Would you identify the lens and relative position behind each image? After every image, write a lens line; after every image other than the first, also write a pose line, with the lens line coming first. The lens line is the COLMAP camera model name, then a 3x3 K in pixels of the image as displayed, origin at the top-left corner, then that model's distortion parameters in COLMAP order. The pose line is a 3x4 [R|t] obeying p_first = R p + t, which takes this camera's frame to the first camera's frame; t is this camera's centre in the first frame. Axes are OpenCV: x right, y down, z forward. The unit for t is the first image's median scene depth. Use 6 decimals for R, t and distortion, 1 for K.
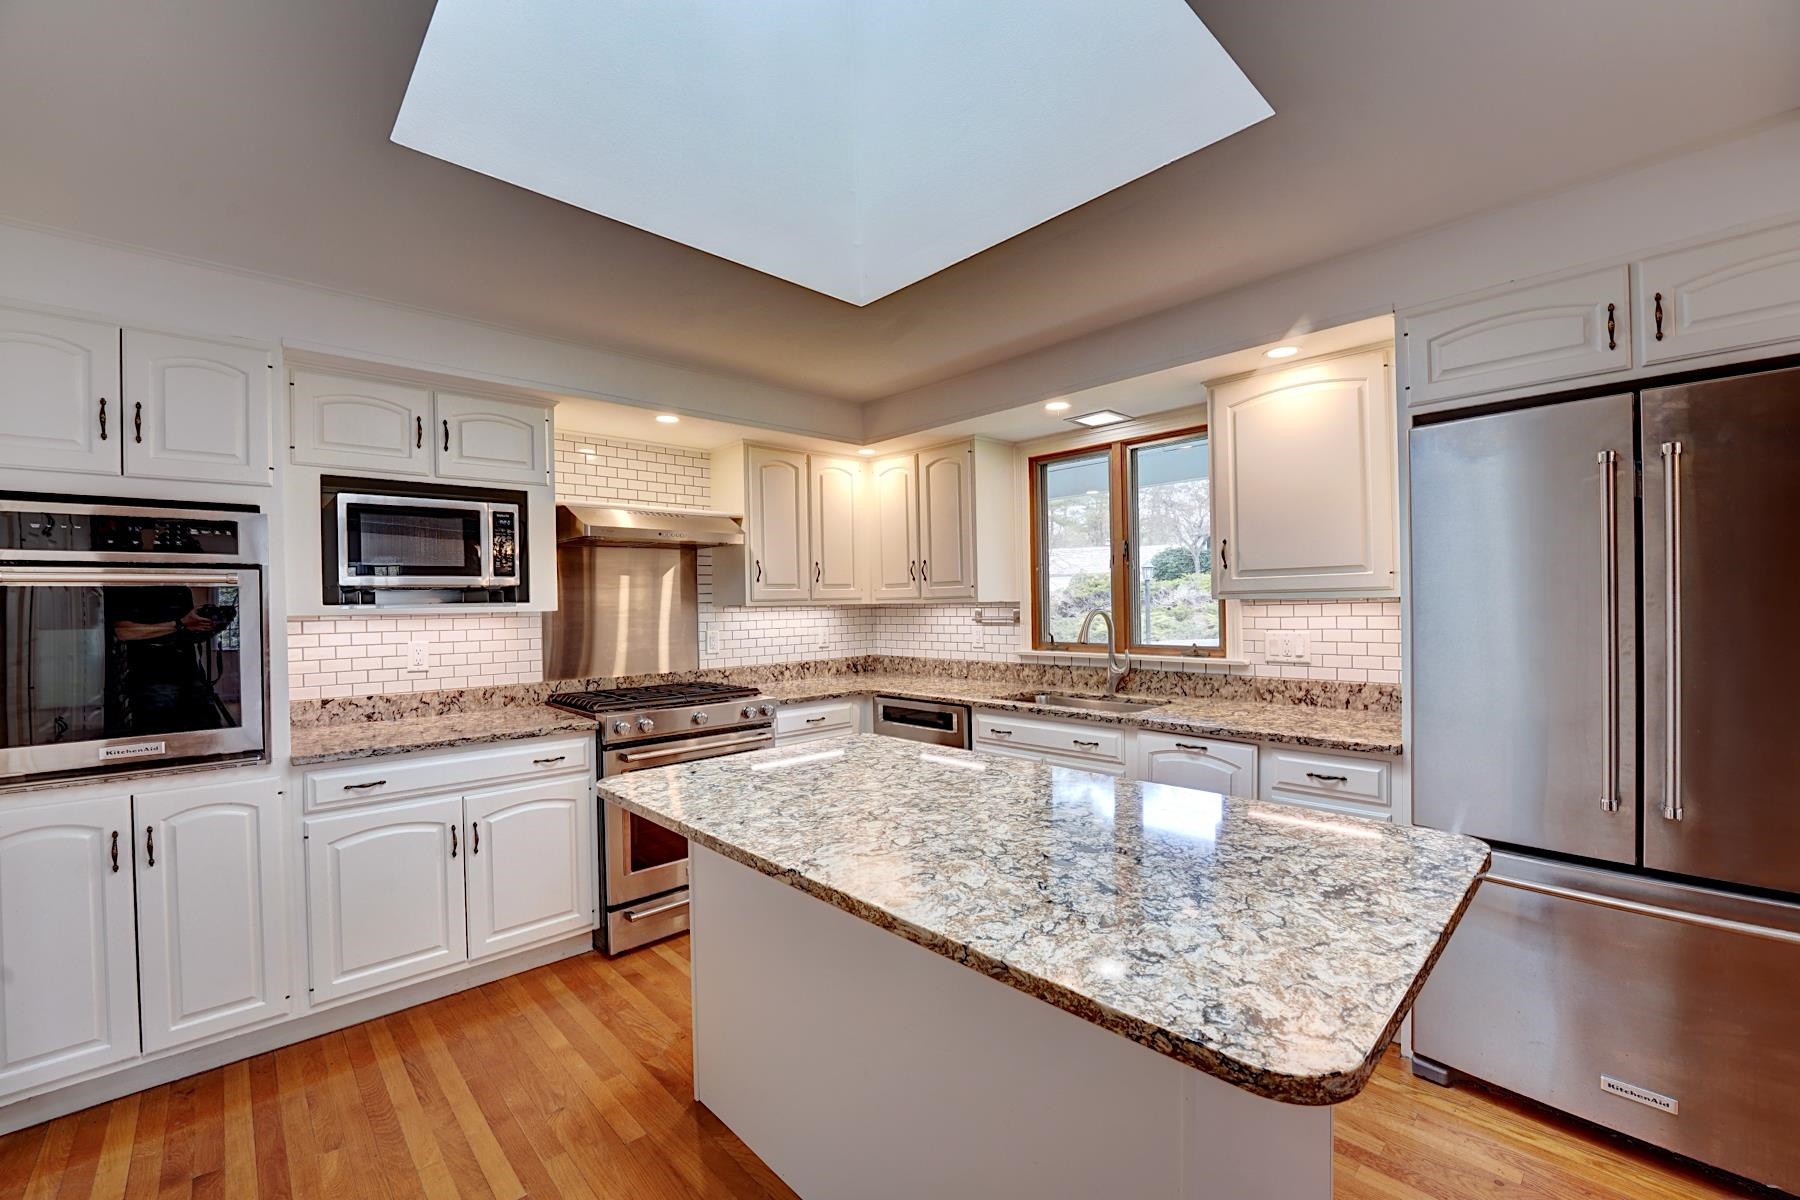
lens RADIAL K [[721.3, 0, 900.2], [0, 721.3, 607.9], [0, 0, 1]] dist [-0.024838, 0.000506]
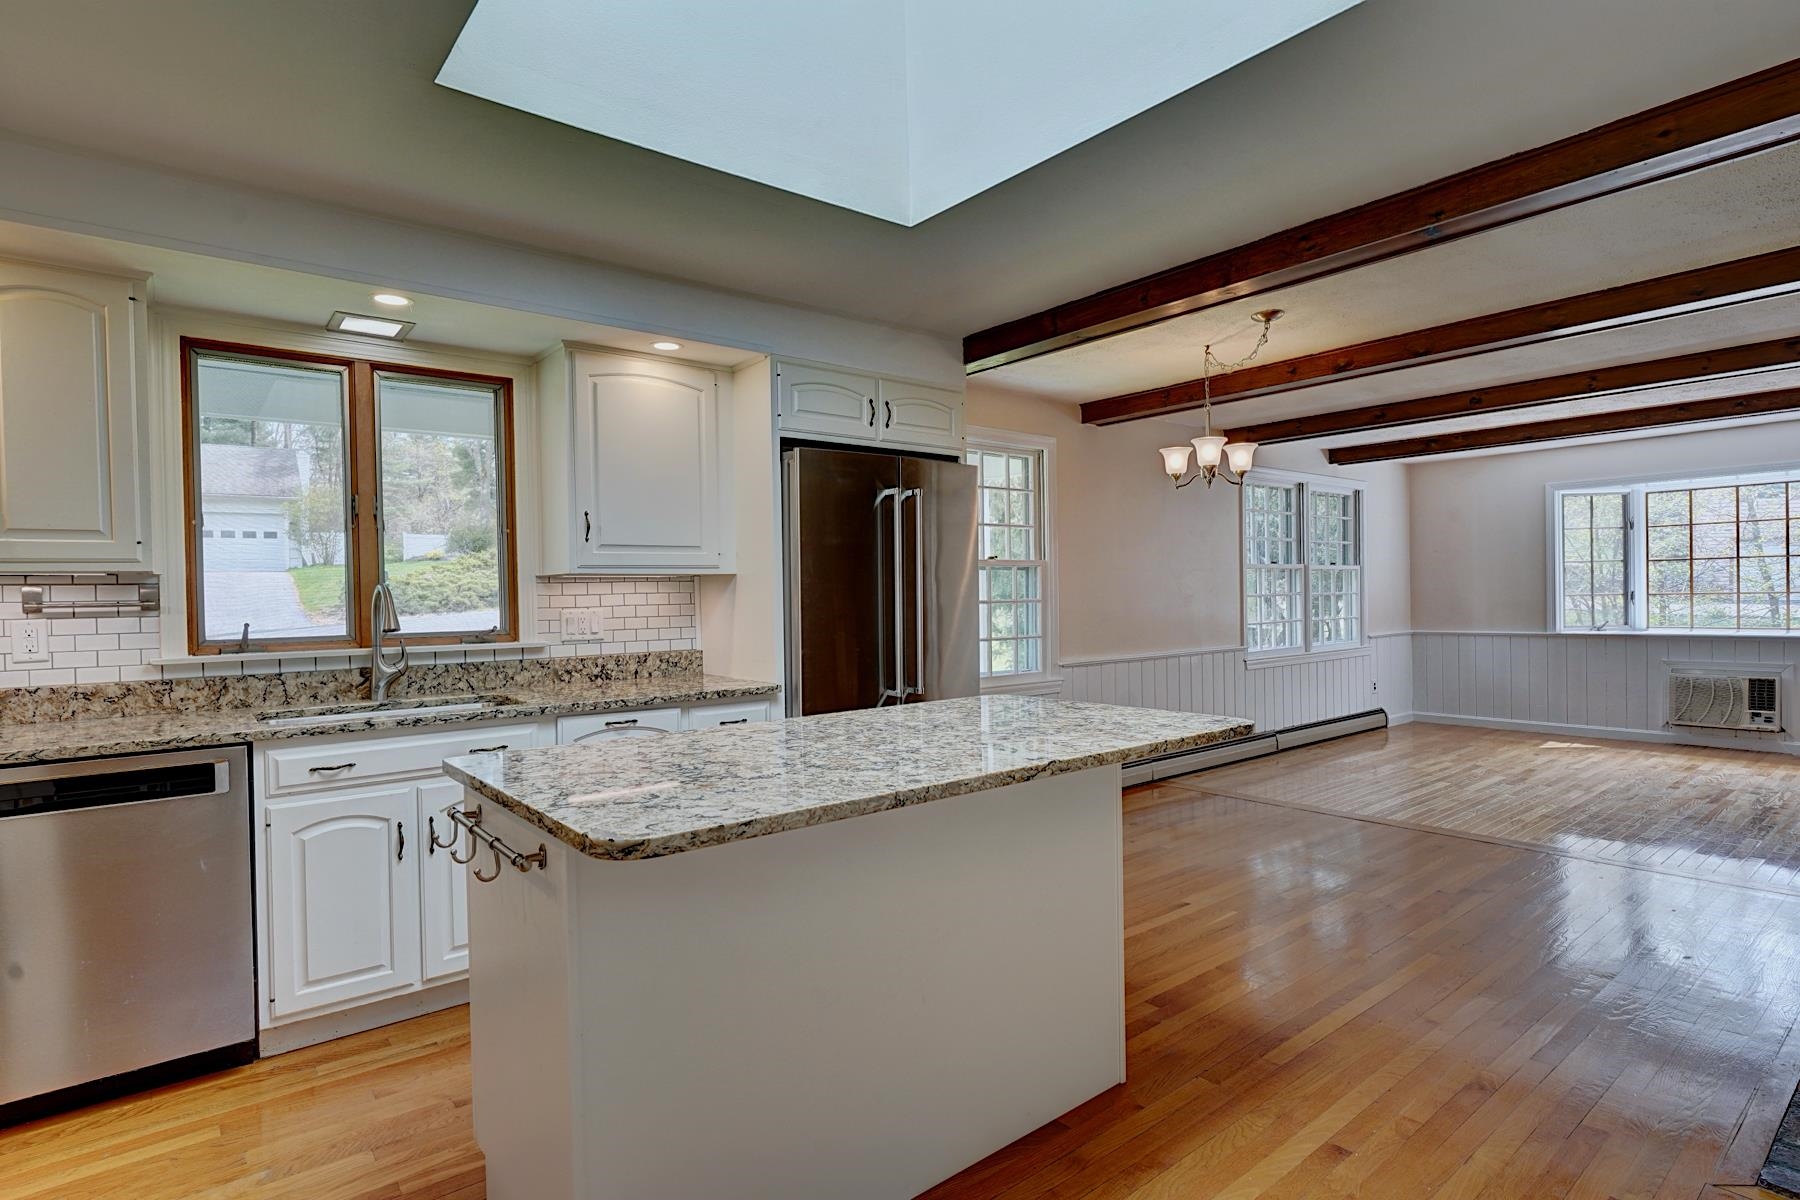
lens RADIAL K [[904.8, 0, 893.8], [0, 904.8, 603.6], [0, 0, 1]] dist [-0.011736, -0.000131]
pose [[0.086517, 0.006858, 0.996227, -0.703629], [0.021546, 0.999730, -0.008753, 0.046761], [-0.996017, 0.022222, 0.086345, 0.475224]]
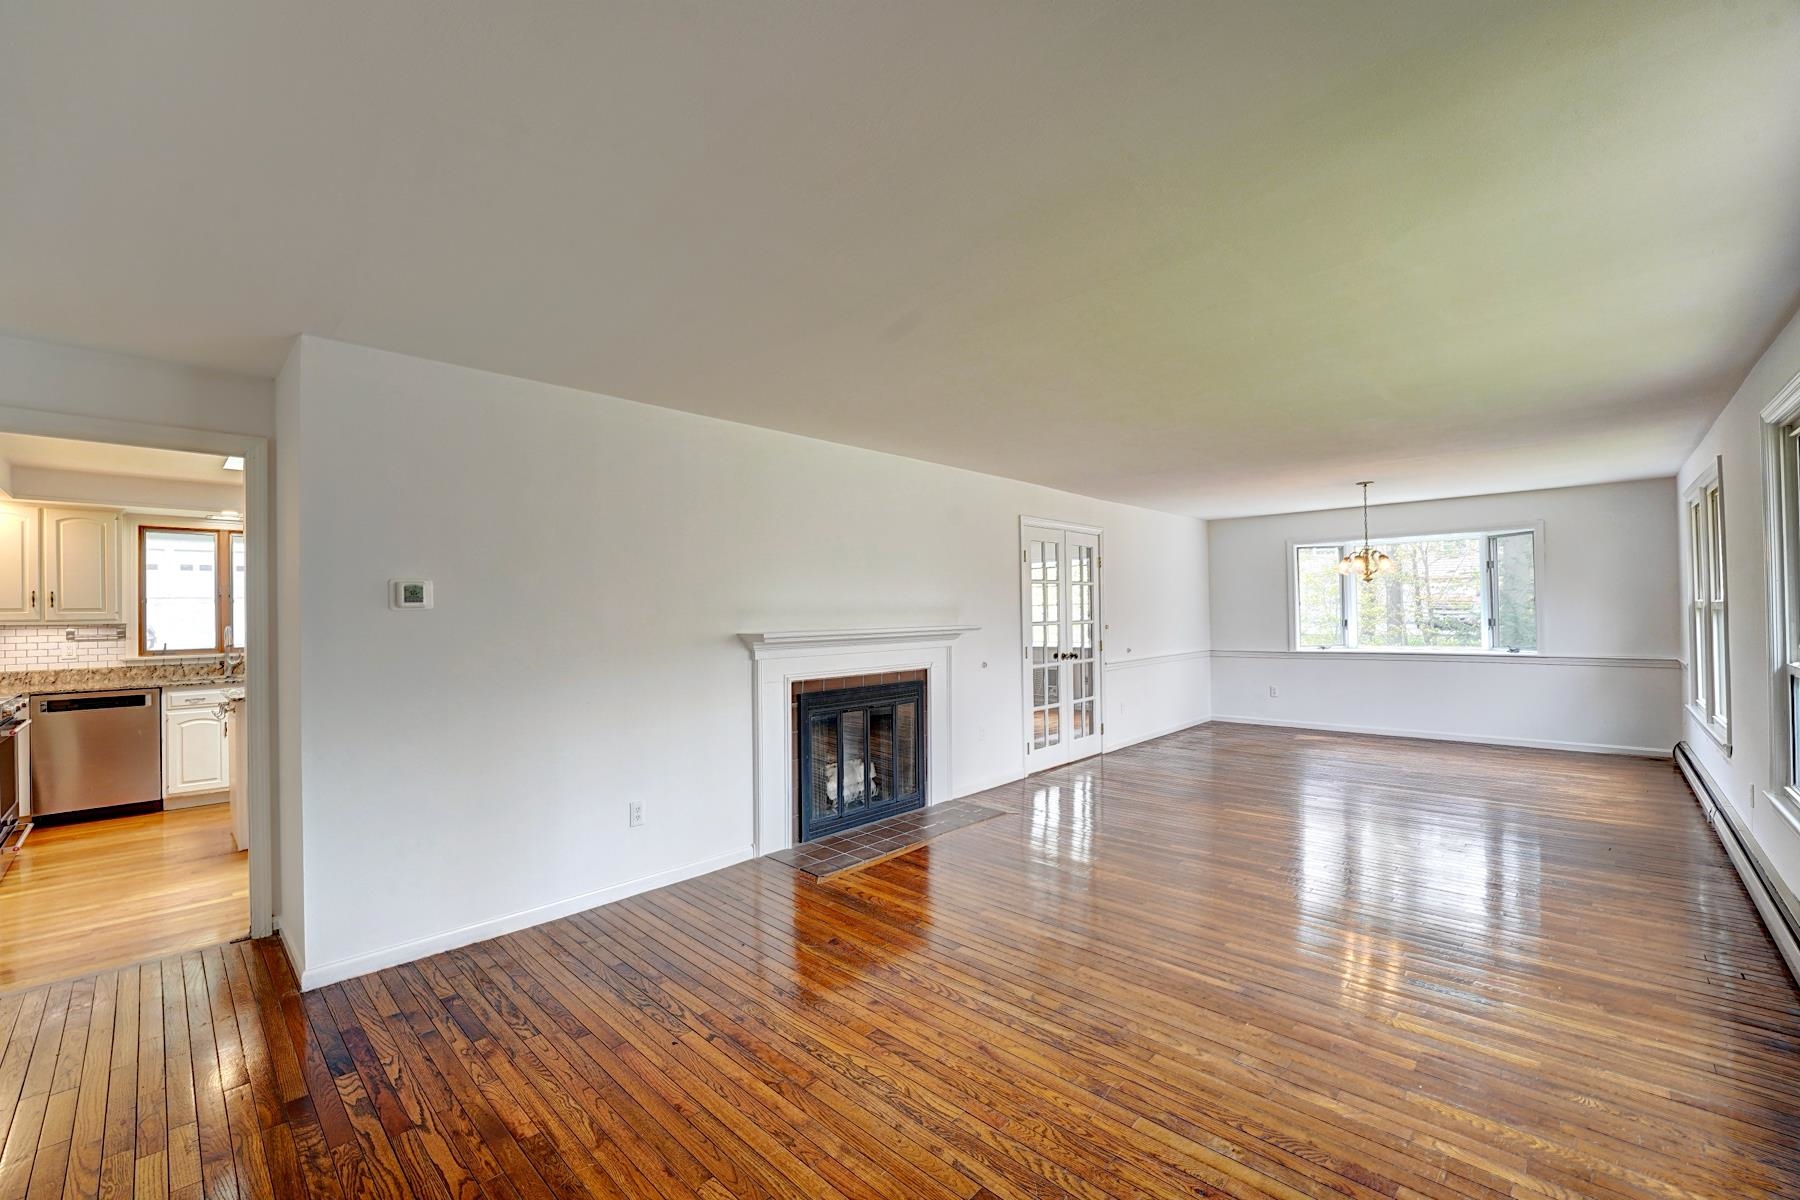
lens RADIAL K [[721.3, 0, 905.1], [0, 721.3, 602.5], [0, 0, 1]] dist [-0.024838, 0.000506]
pose [[-0.051754, 0.026795, 0.998300, -1.811928], [0.020588, 0.999456, -0.025759, 0.023983], [-0.998448, 0.019220, -0.052277, -0.663963]]
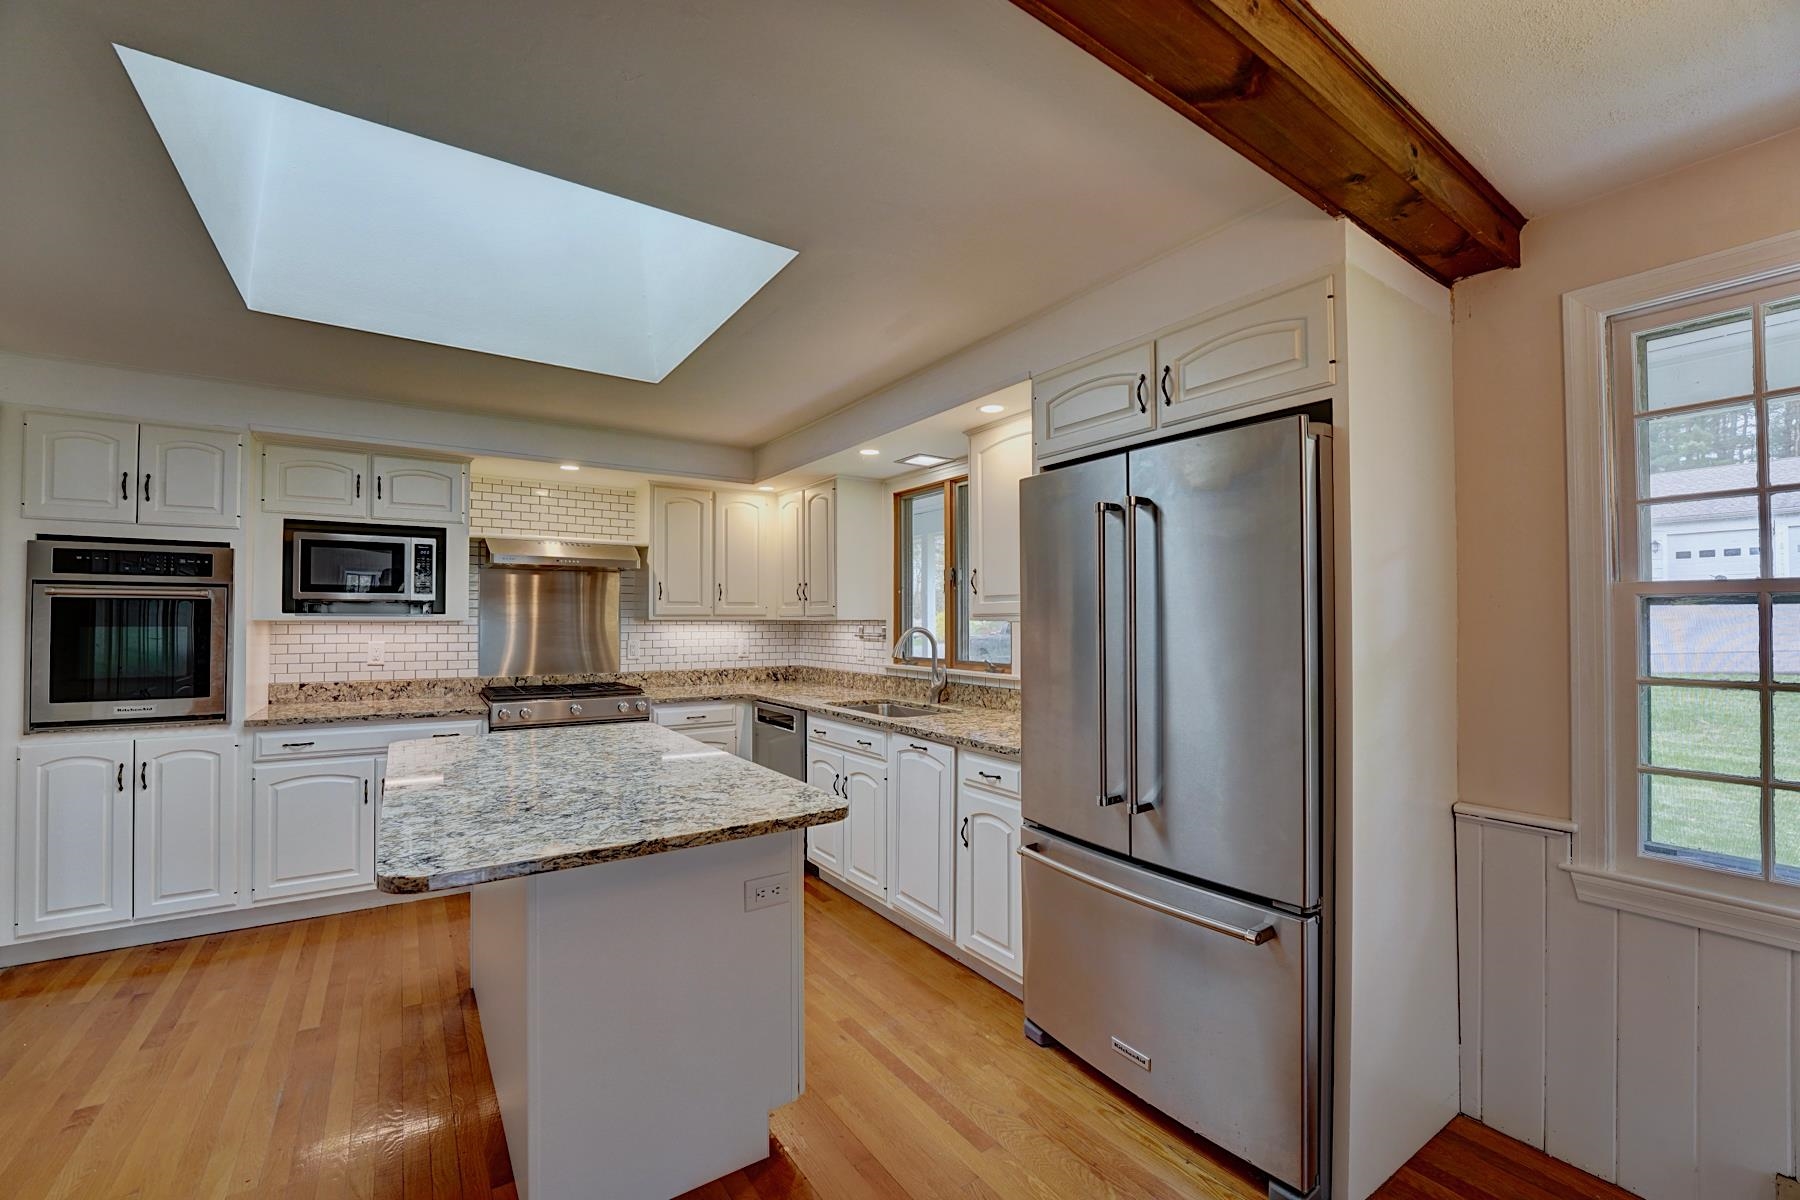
lens RADIAL K [[721.3, 0, 902.4], [0, 721.3, 608.4], [0, 0, 1]] dist [-0.024838, 0.000506]
pose [[0.987907, 0.015558, -0.154262, 0.504707], [-0.019026, 0.999598, -0.021030, -0.006032], [0.153873, 0.023710, 0.987806, -0.148835]]
